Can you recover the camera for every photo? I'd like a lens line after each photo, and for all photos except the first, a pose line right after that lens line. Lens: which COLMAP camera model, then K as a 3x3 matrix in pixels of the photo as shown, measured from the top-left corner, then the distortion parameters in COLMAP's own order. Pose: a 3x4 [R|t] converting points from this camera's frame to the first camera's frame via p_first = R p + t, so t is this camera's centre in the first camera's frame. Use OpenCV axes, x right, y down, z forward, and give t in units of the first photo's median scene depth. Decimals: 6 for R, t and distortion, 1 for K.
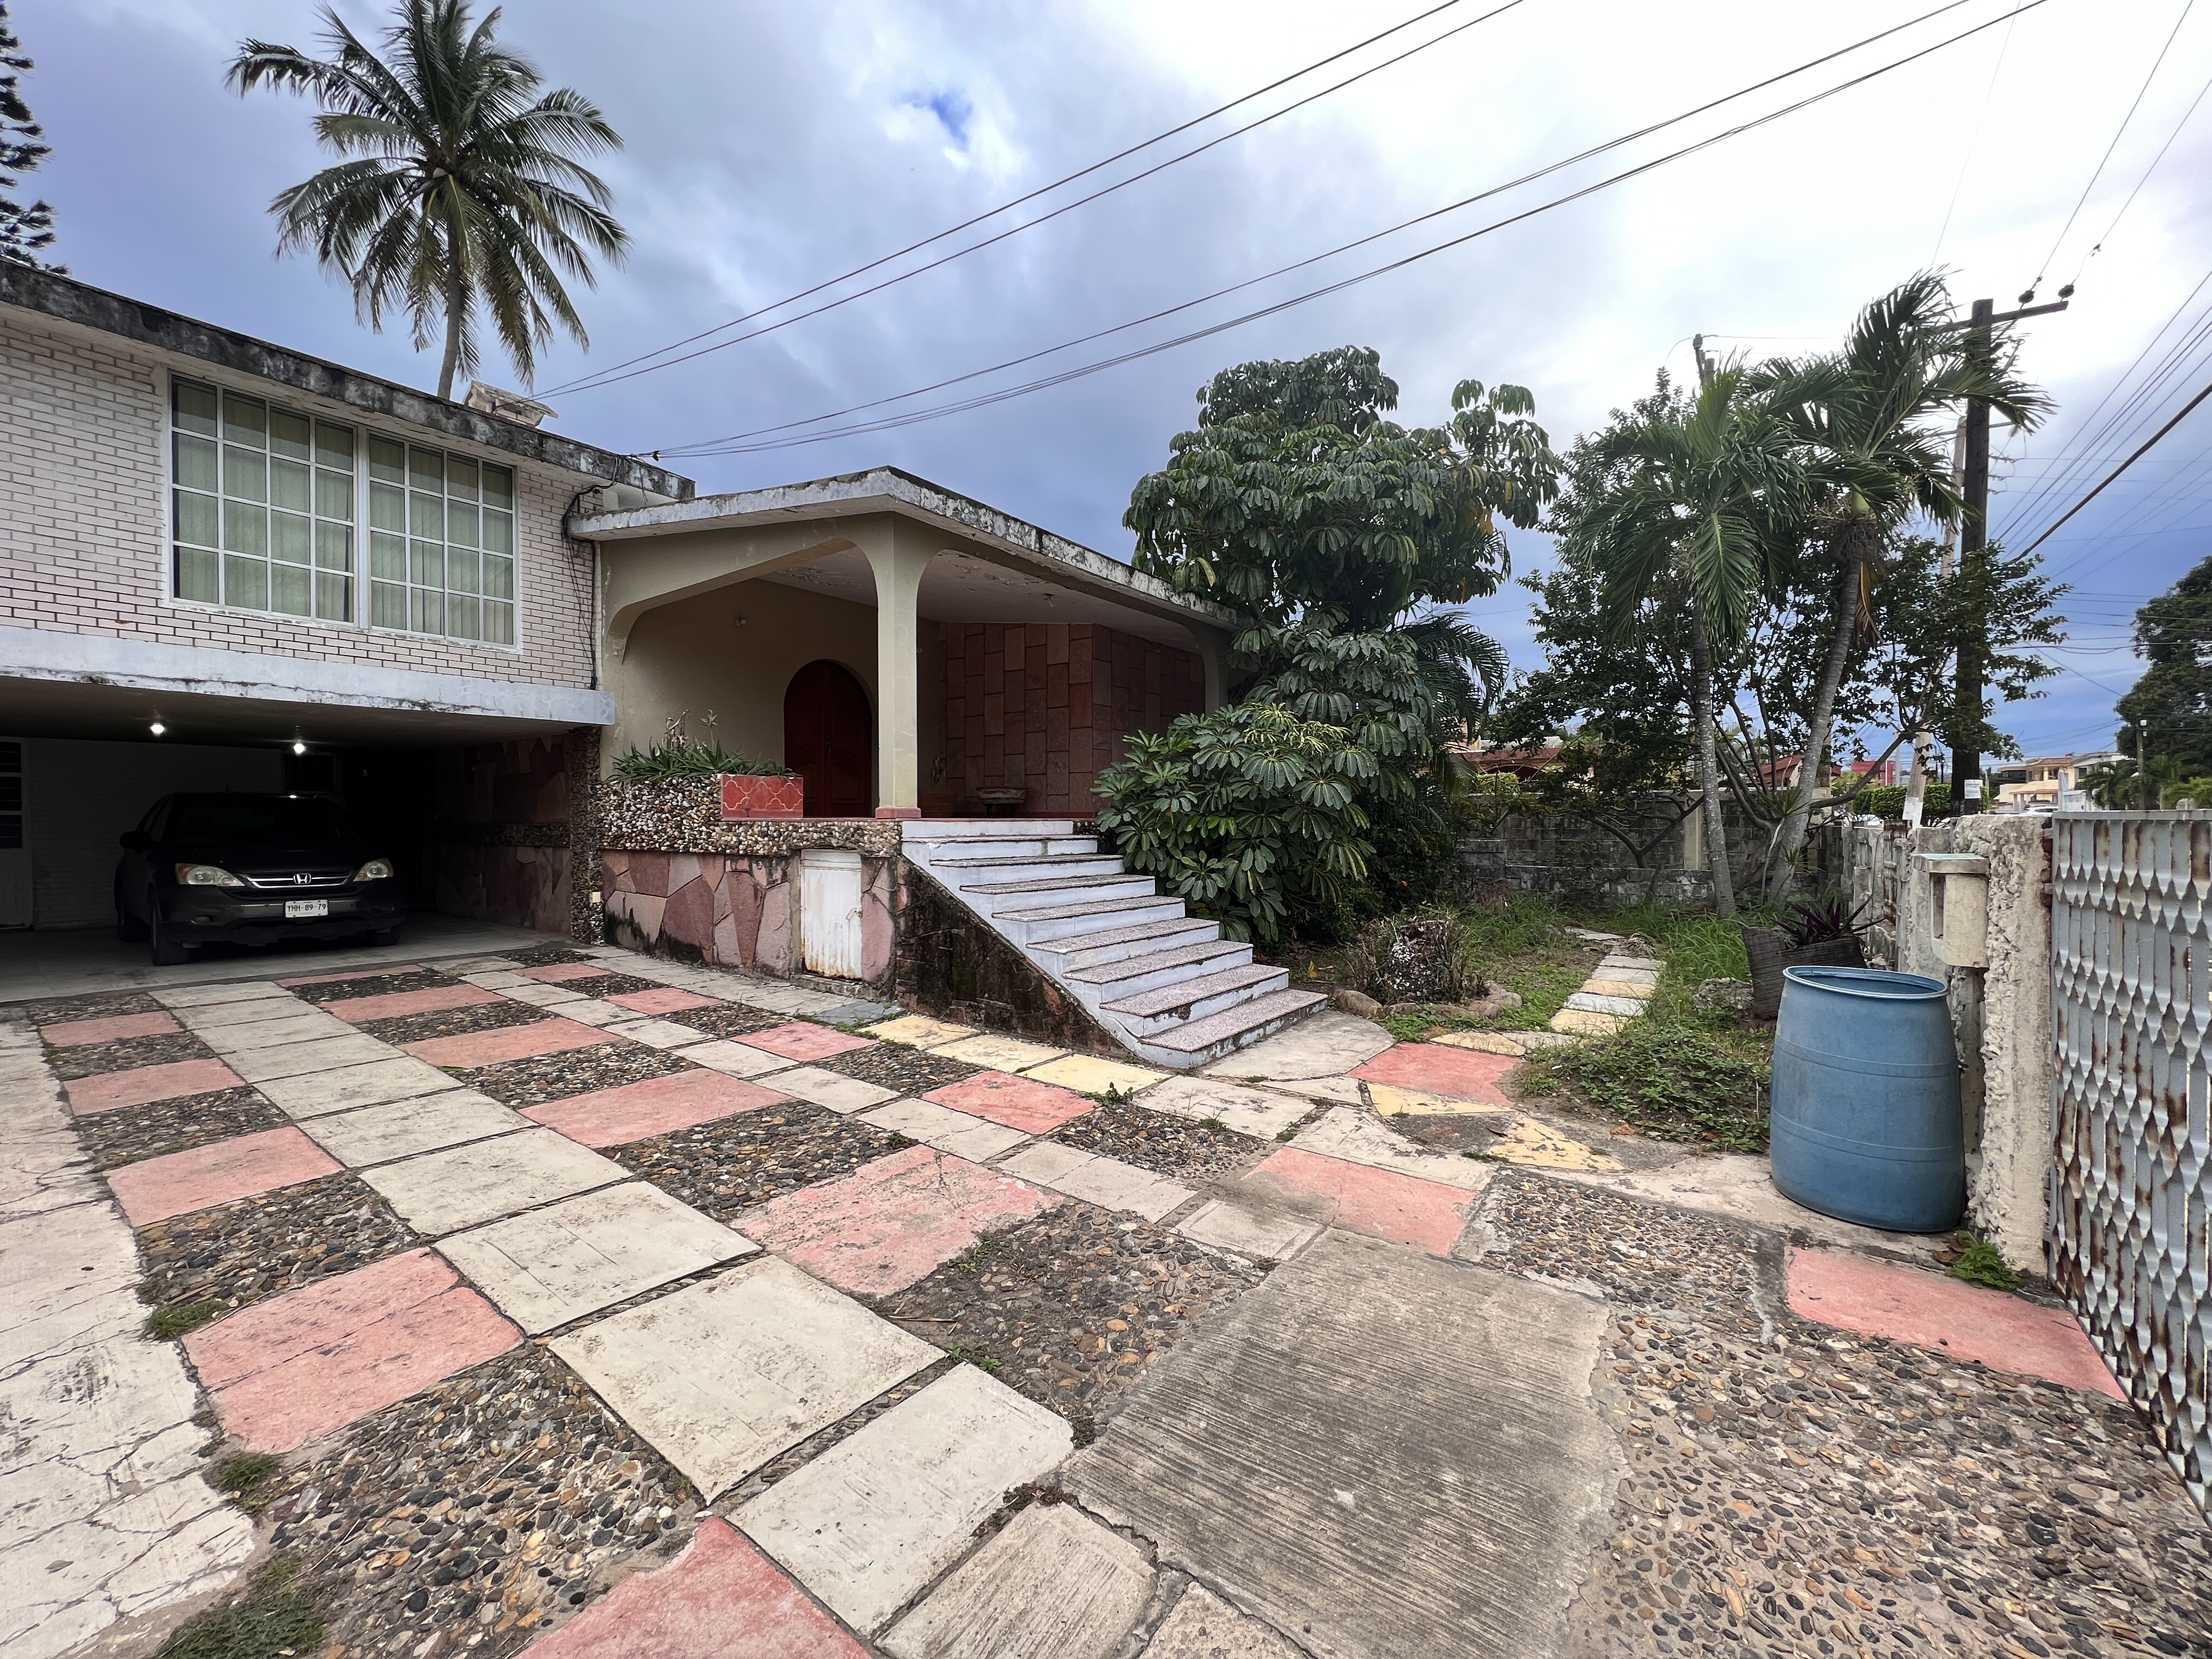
lens RADIAL K [[880.4, 0, 1108.0], [0, 880.4, 829.9], [0, 0, 1]] dist [0.000130, -0.000194]
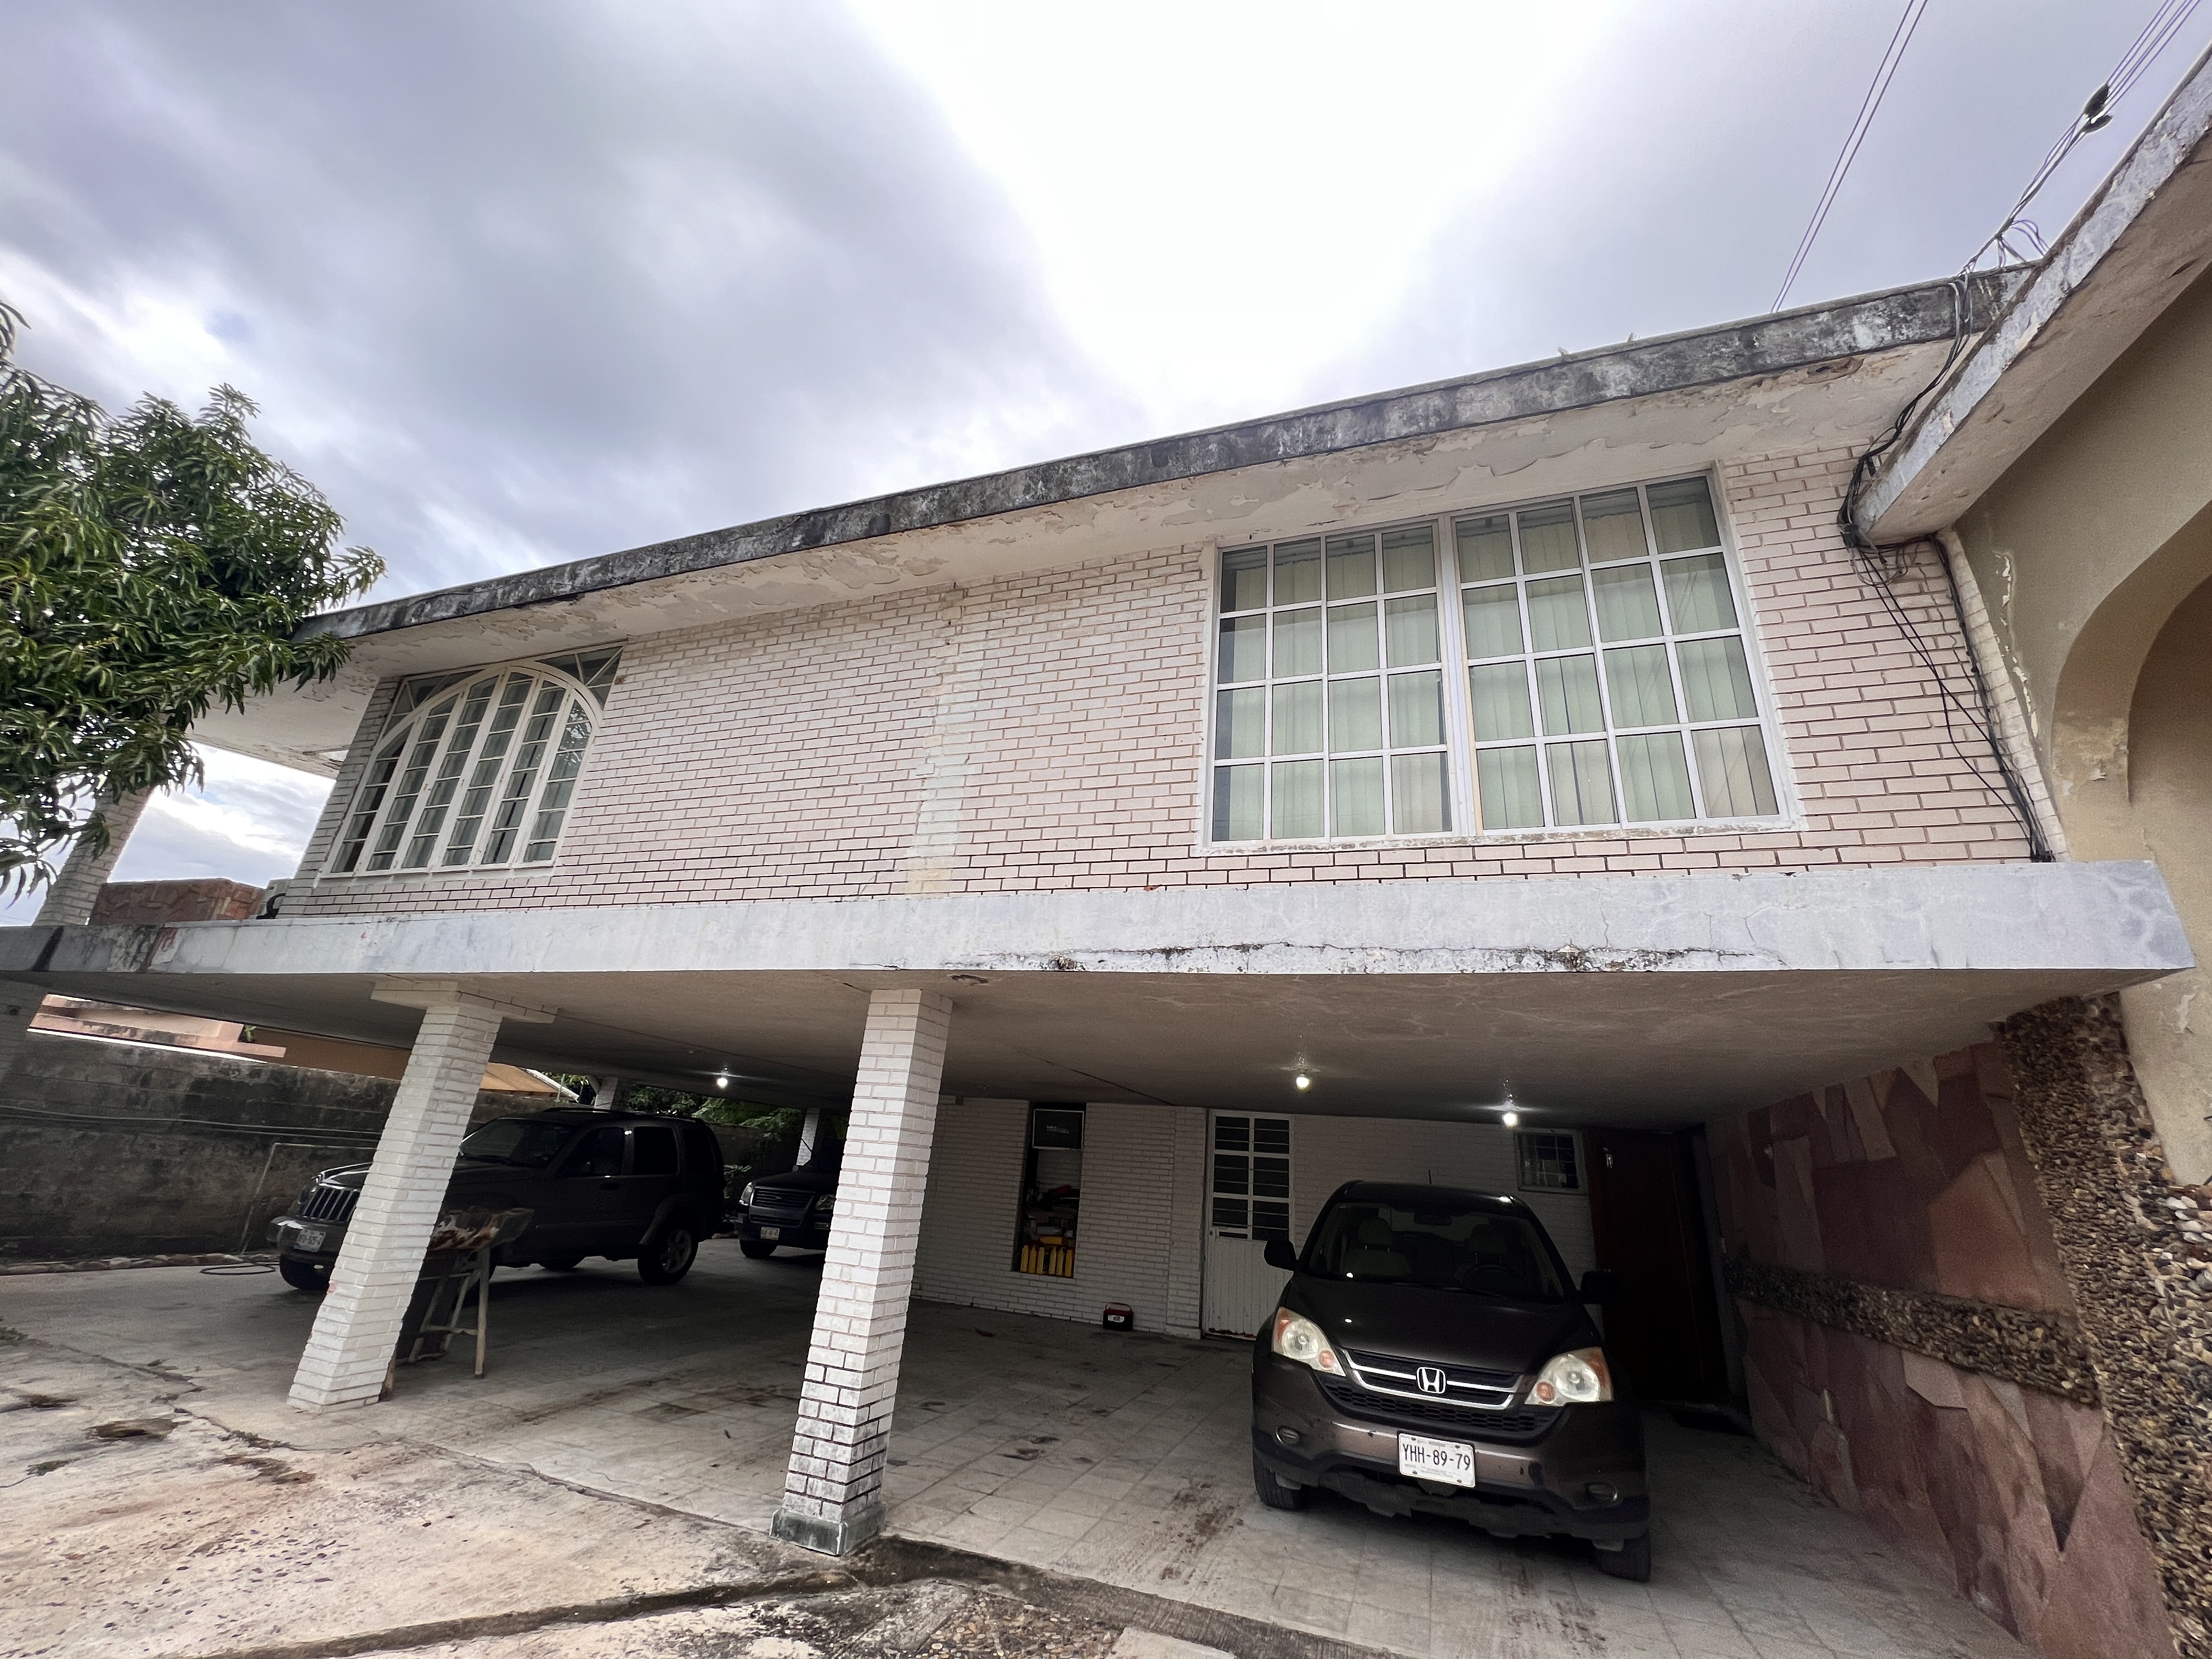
lens RADIAL K [[880.4, 0, 1108.0], [0, 880.4, 829.9], [0, 0, 1]] dist [0.000130, -0.000194]
pose [[0.305745, -0.326436, -0.894404, -0.502430], [-0.086402, 0.926000, -0.367504, -0.034078], [0.948185, 0.189641, 0.254915, 0.741219]]
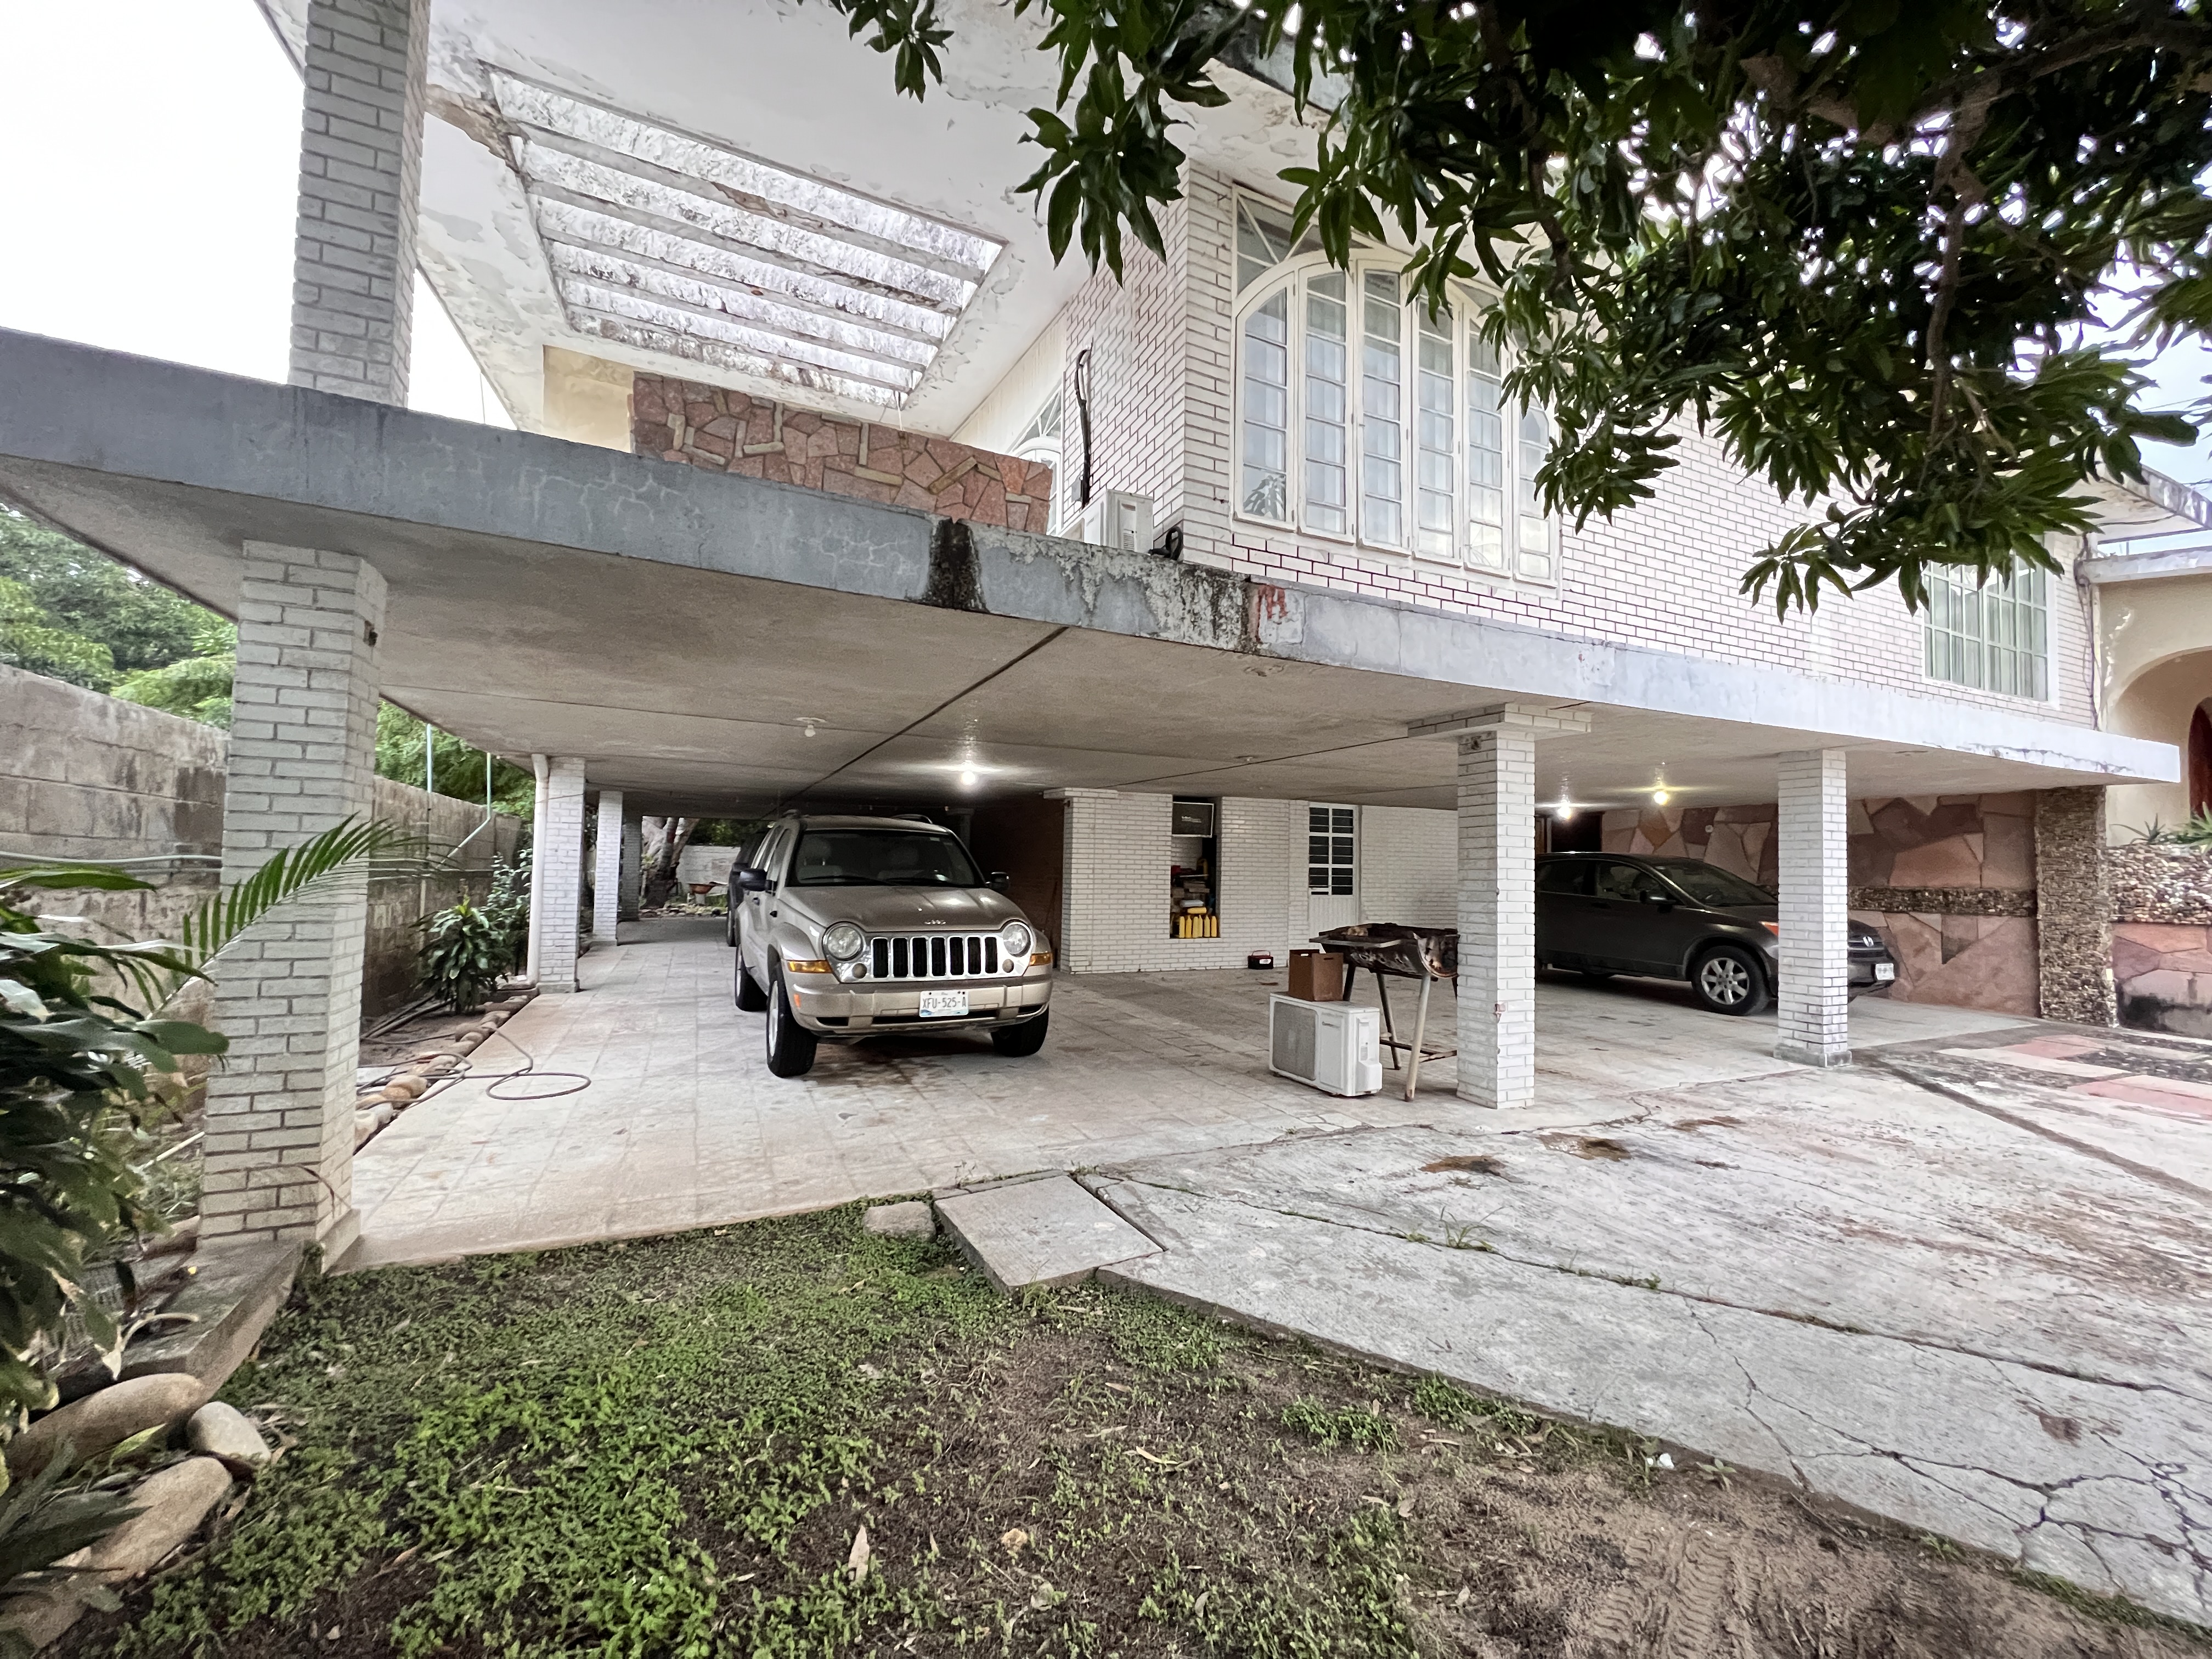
lens RADIAL K [[882.2, 0, 1107.3], [0, 882.2, 830.0], [0, 0, 1]] dist [-0.001701, 0.000629]
pose [[0.880180, -0.001005, -0.474638, -1.362828], [-0.025981, 0.998397, -0.050292, 0.001252], [0.473928, 0.056598, 0.878743, -0.361671]]
